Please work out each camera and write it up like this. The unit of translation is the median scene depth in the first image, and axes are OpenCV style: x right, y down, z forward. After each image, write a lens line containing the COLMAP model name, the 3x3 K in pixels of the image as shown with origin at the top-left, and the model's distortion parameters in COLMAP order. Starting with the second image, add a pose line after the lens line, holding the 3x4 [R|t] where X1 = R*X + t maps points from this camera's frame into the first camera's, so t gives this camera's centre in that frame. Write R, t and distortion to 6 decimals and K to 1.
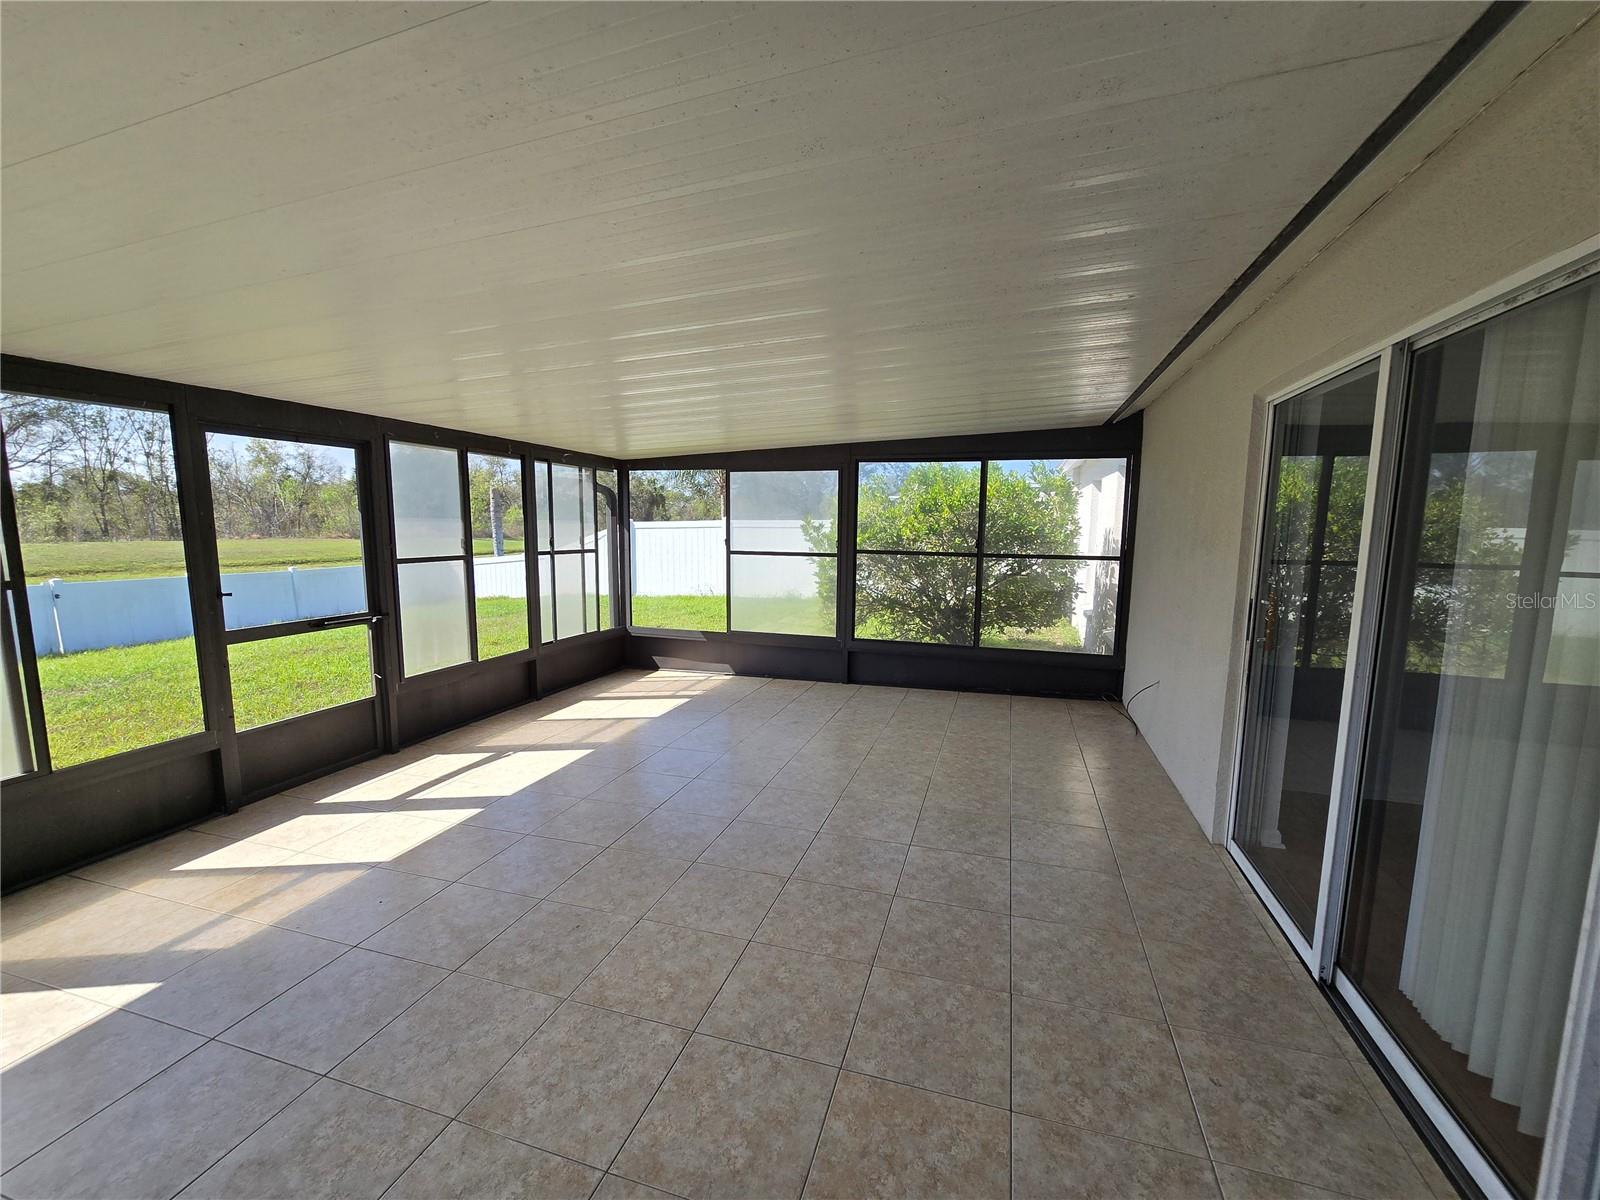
lens RADIAL K [[650.8, 0, 808.8], [0, 650.8, 582.8], [0, 0, 1]] dist [0.001357, -0.002752]
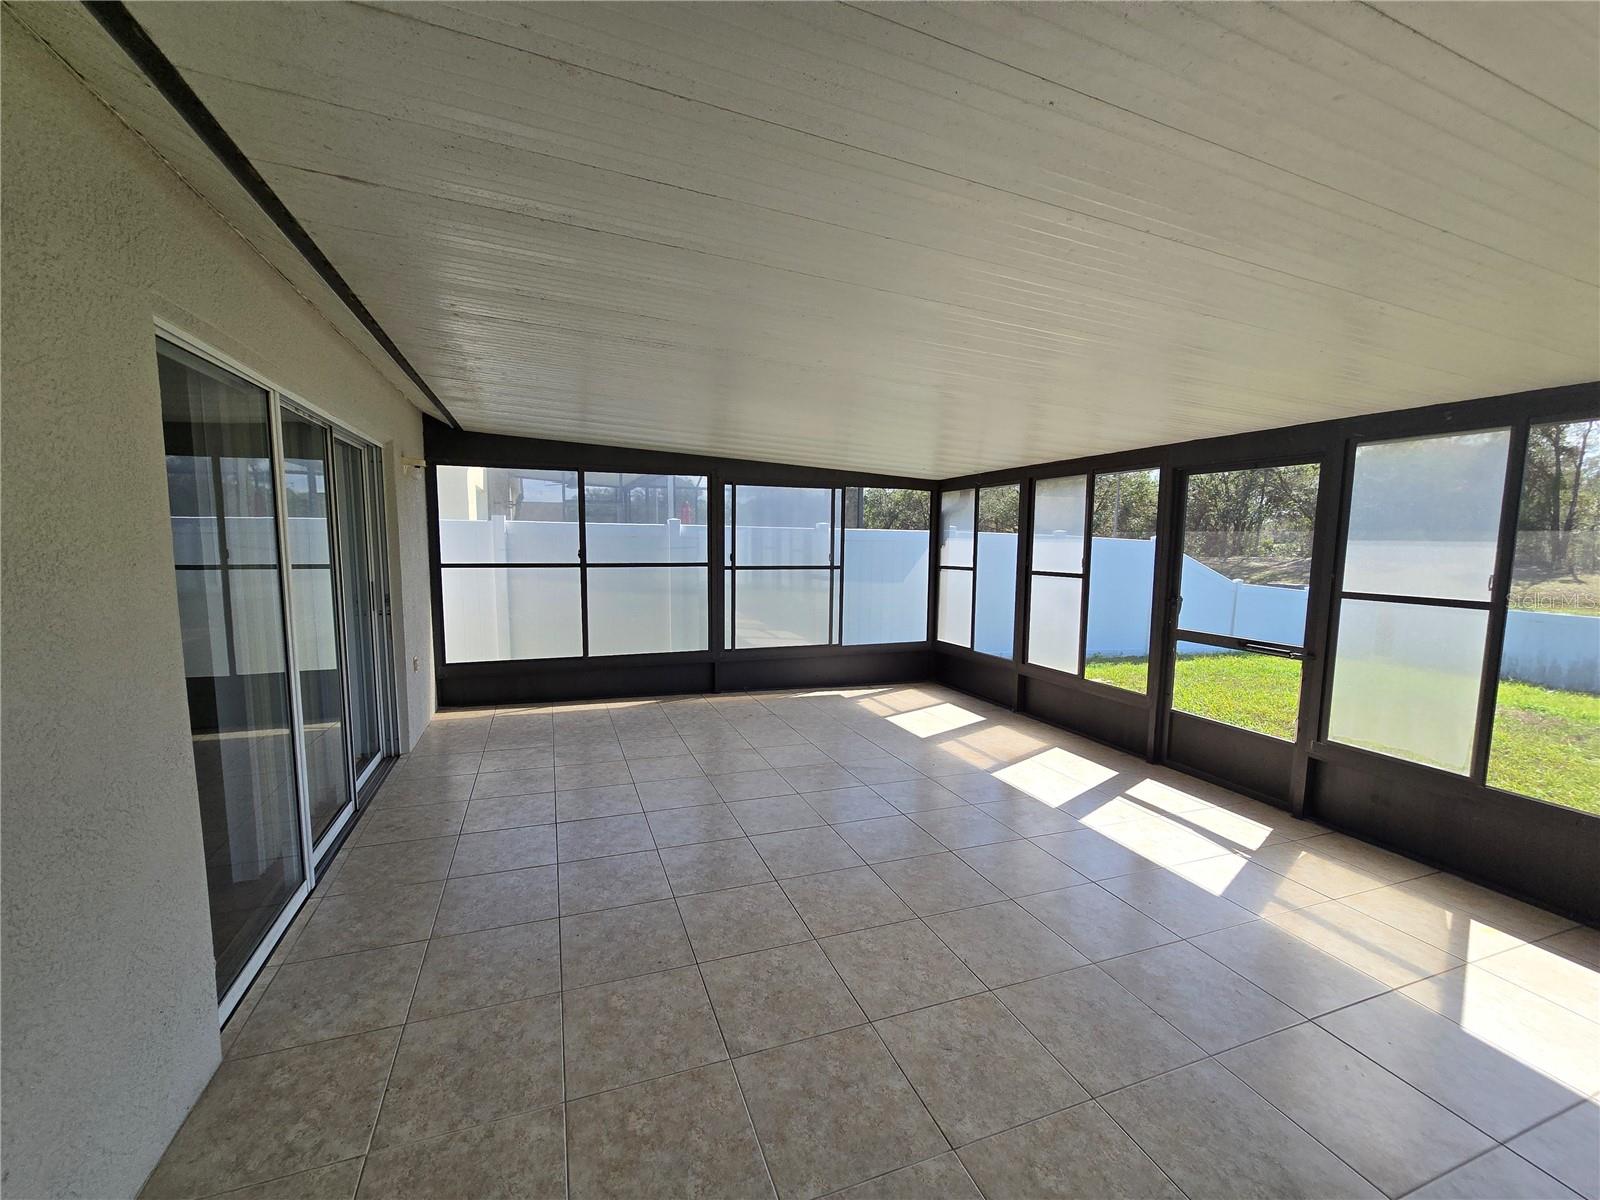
lens RADIAL K [[656.2, 0, 793.8], [0, 656.2, 606.6], [0, 0, 1]] dist [-0.001876, 0.000654]
pose [[-0.790811, 0.051229, -0.609912, 0.473387], [-0.067946, 0.982984, 0.170664, -0.133923], [0.608277, 0.176404, -0.773874, 1.473349]]
